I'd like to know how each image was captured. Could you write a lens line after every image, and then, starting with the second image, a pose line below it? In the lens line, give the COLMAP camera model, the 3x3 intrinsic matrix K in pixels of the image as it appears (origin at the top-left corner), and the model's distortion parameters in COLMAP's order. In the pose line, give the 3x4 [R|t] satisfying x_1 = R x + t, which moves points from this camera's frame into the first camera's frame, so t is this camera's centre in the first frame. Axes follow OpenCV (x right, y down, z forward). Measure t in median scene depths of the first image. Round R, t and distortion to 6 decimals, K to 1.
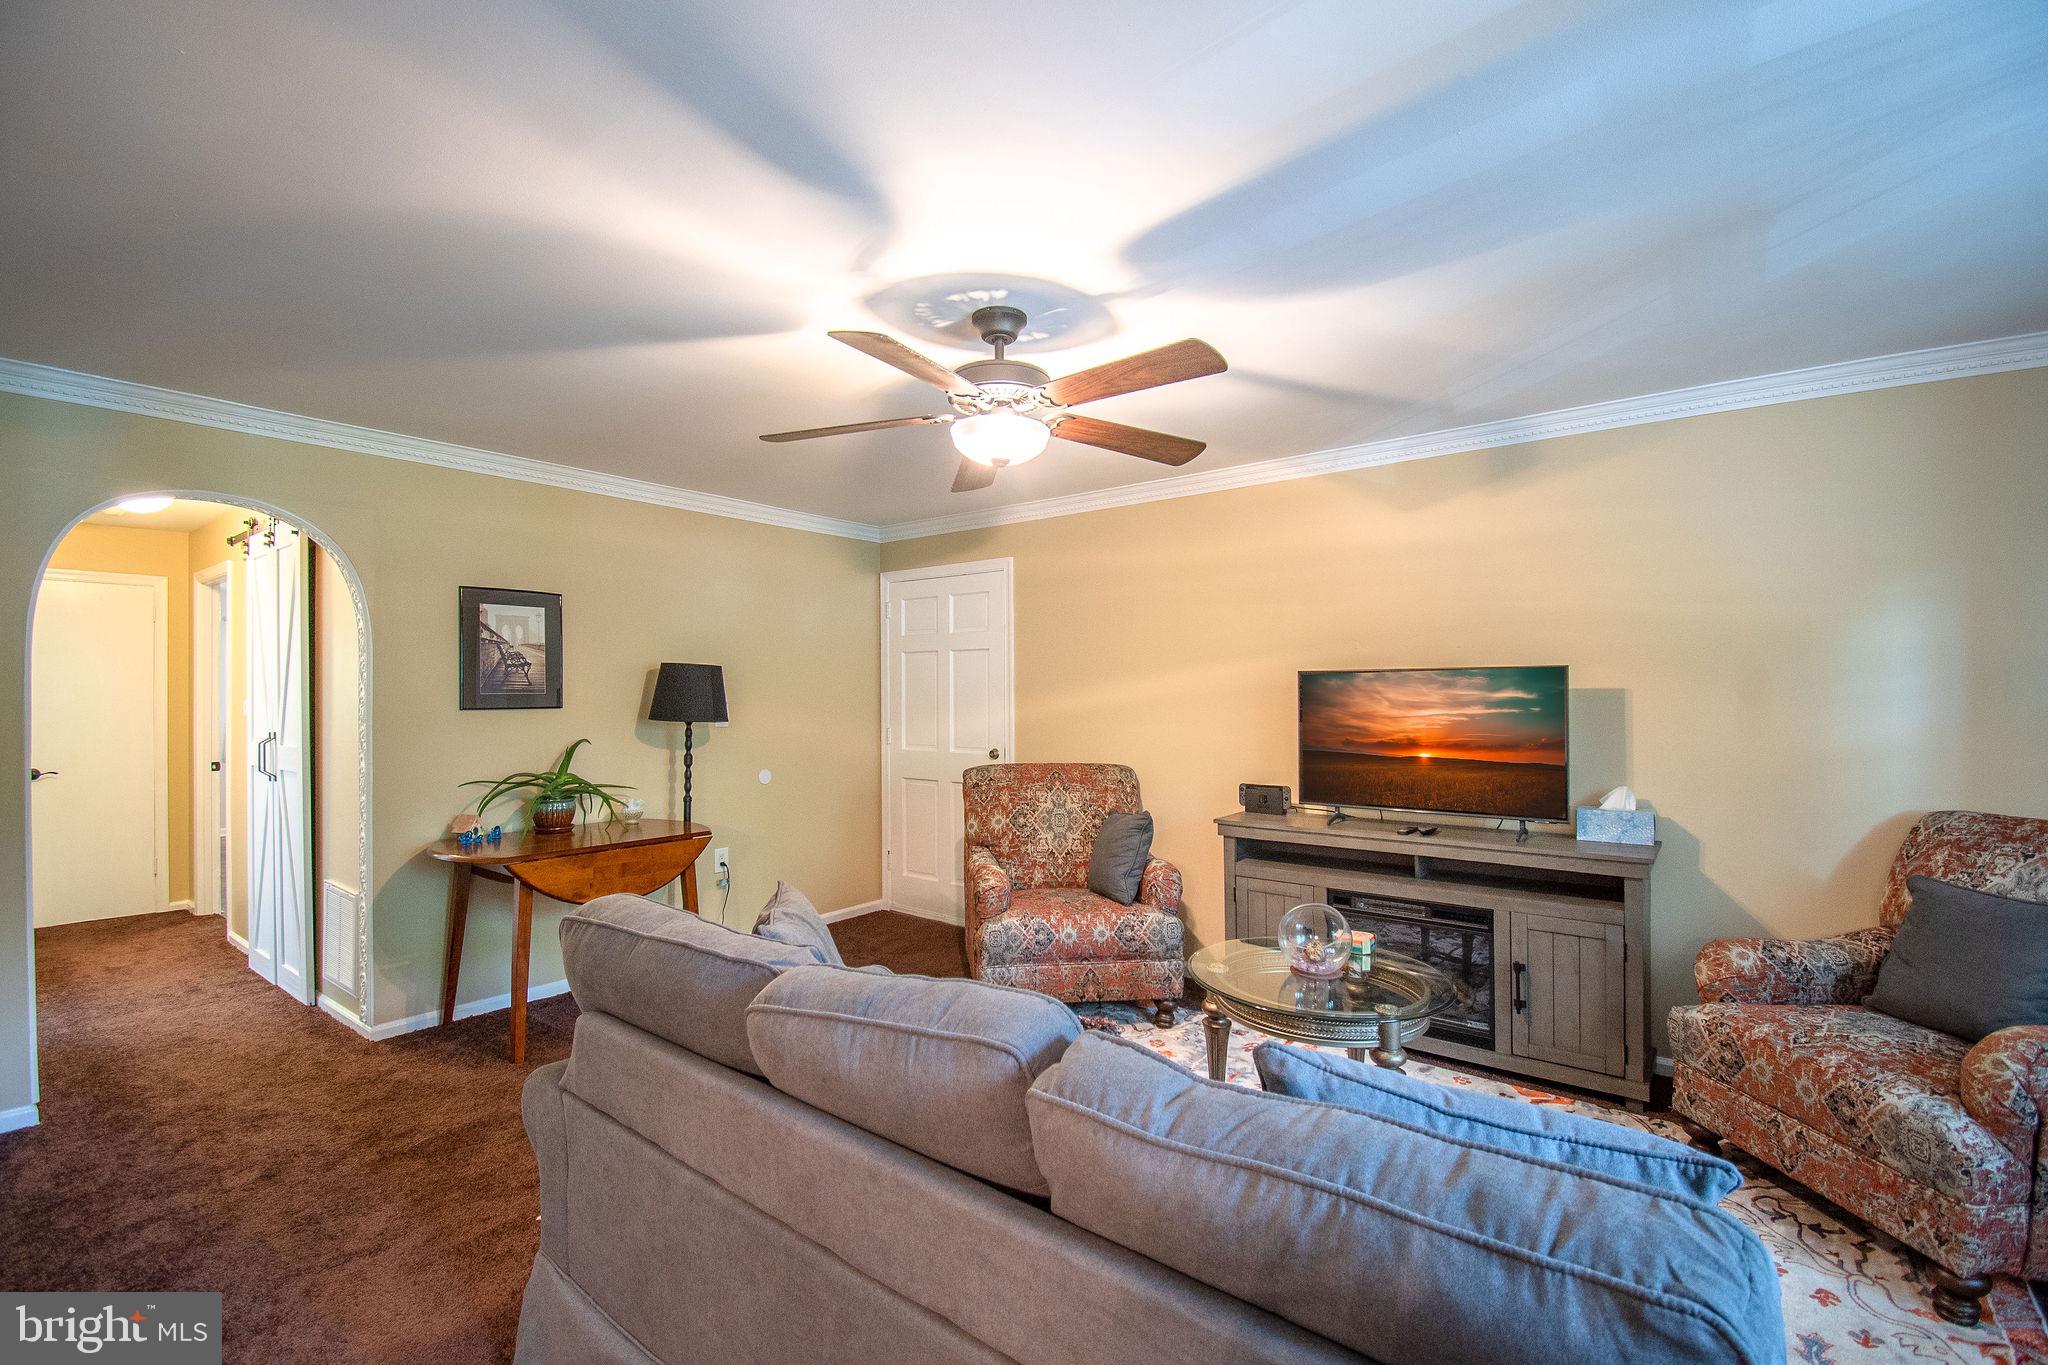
lens RADIAL K [[907.2, 0, 1023.4], [0, 907.2, 687.3], [0, 0, 1]] dist [0.017906, -0.025958]
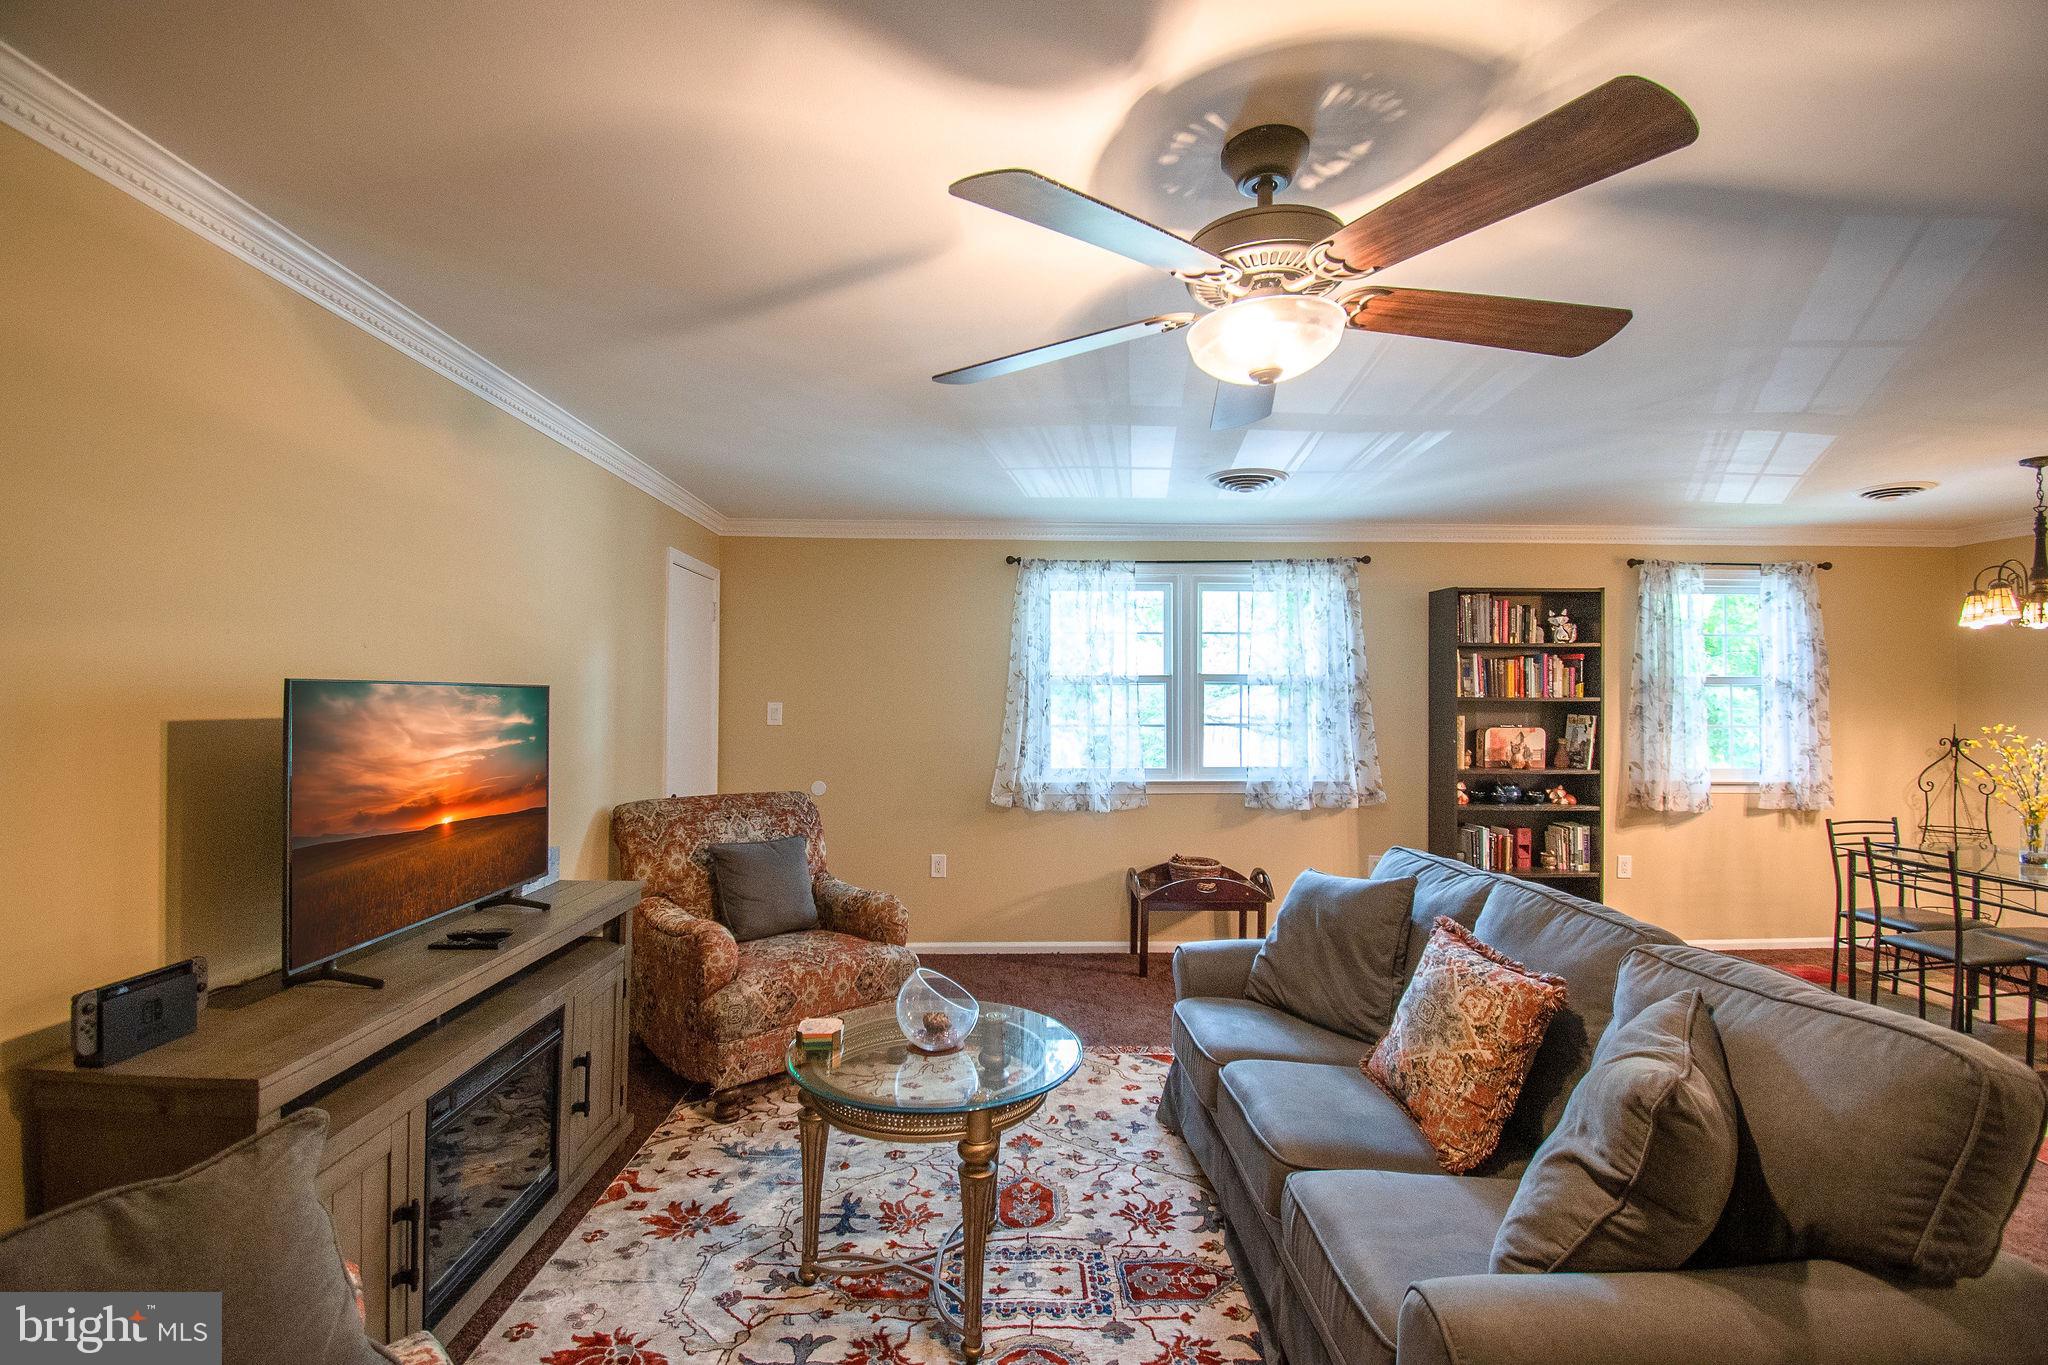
lens RADIAL K [[905.8, 0, 1024.0], [0, 905.8, 682.5], [0, 0, 1]] dist [0.016941, -0.025513]
pose [[-0.642495, 0.014483, 0.766153, -0.281208], [-0.006442, 0.999684, -0.024300, -0.006810], [-0.766263, -0.020548, -0.642198, 1.064805]]
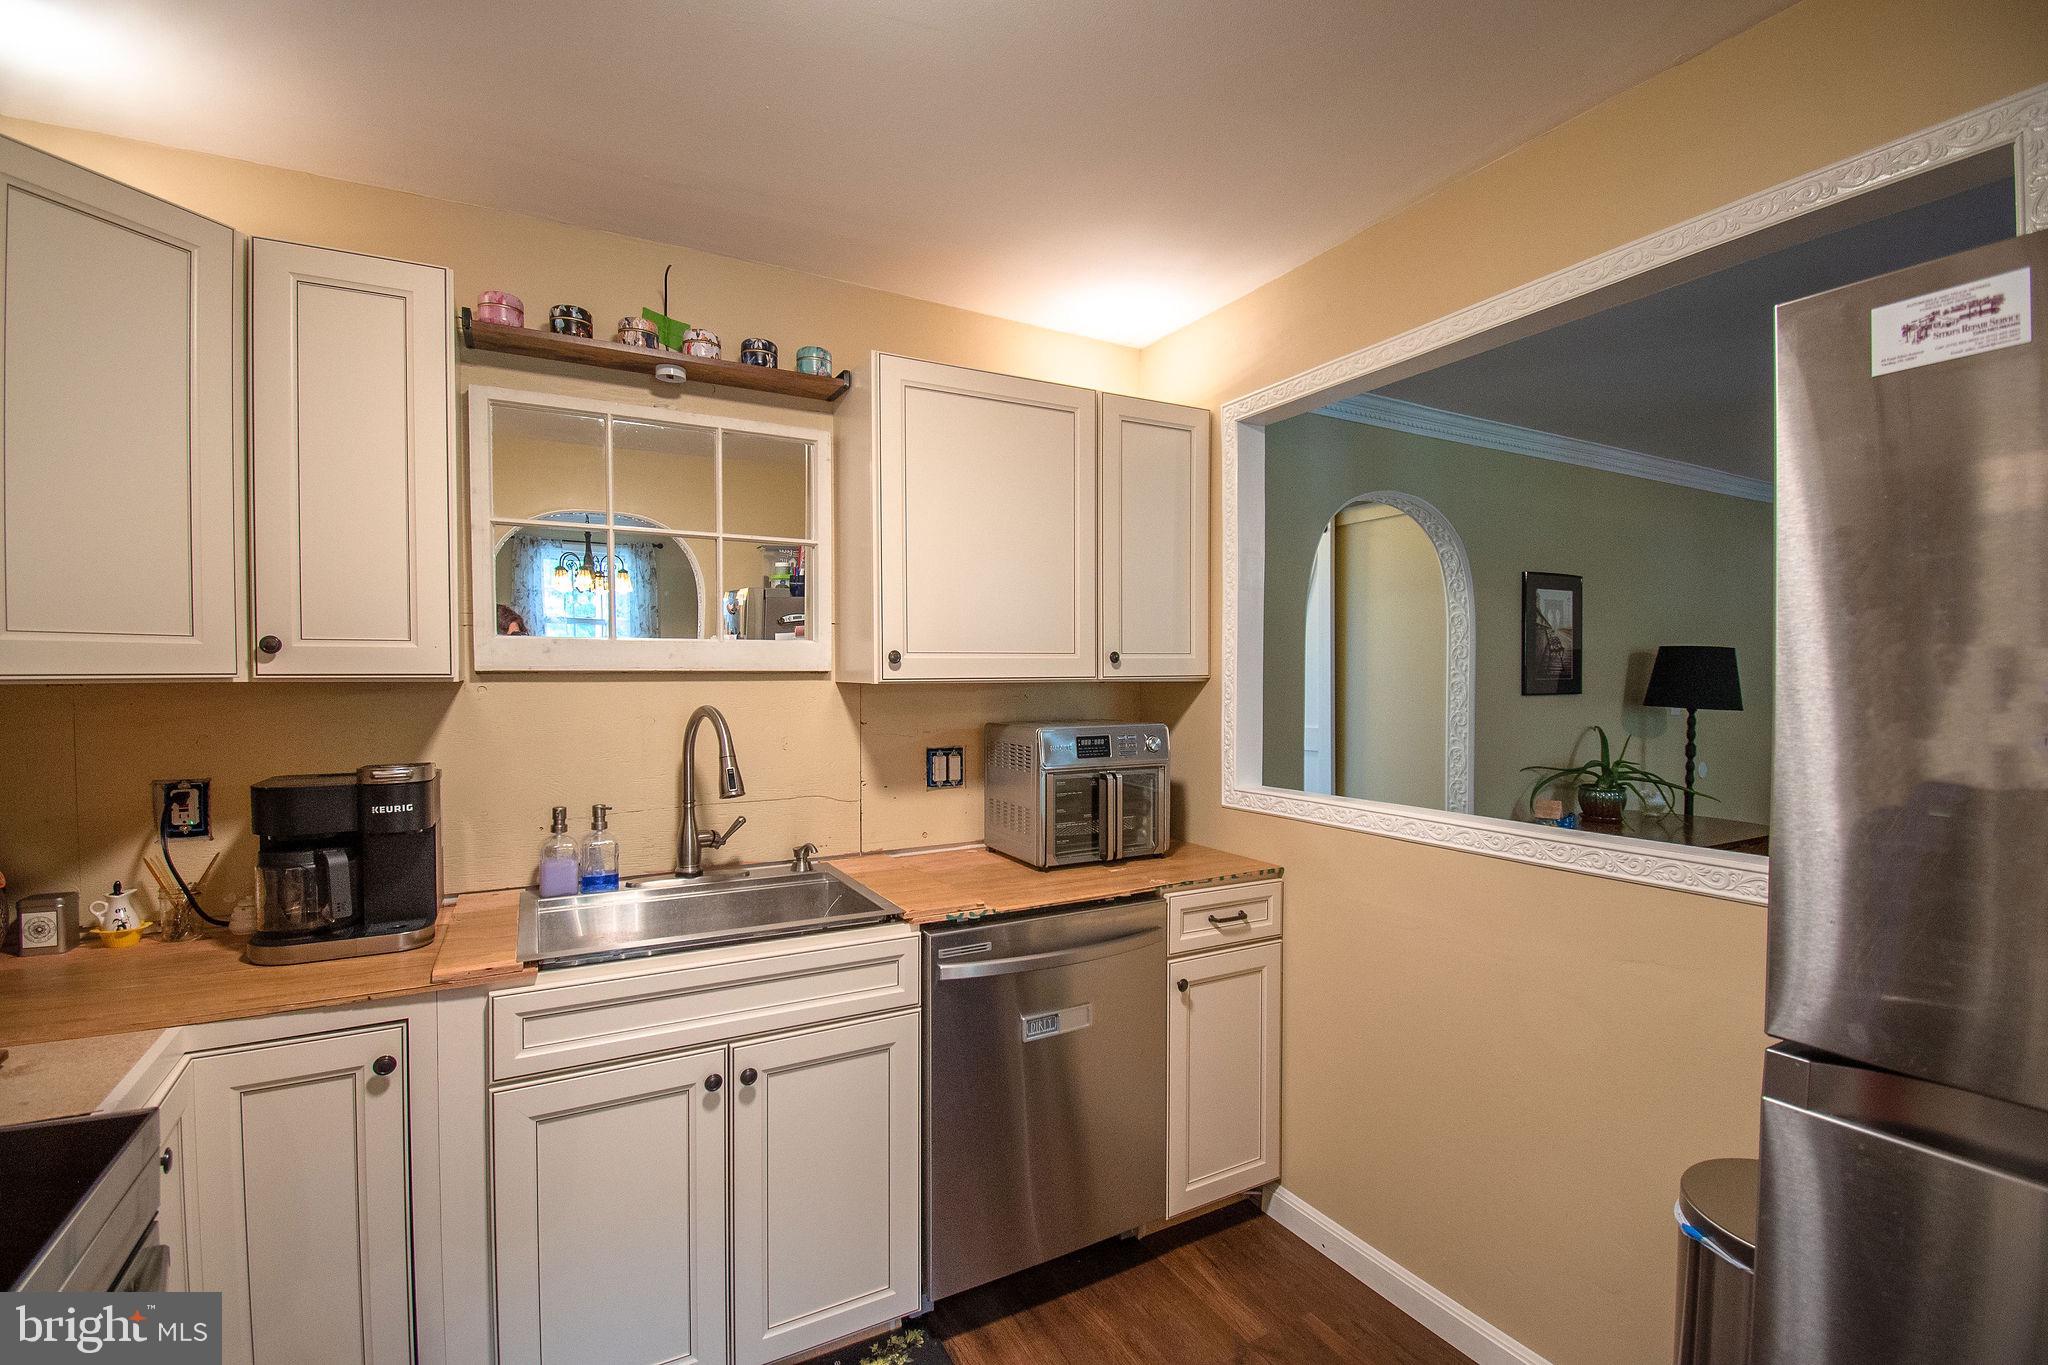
lens RADIAL K [[907.2, 0, 1023.4], [0, 907.2, 687.3], [0, 0, 1]] dist [0.017906, -0.025958]
pose [[0.915331, 0.008661, -0.402608, -0.779159], [0.001067, 0.999713, 0.023934, -0.009313], [0.402700, -0.022337, 0.915059, -0.158227]]
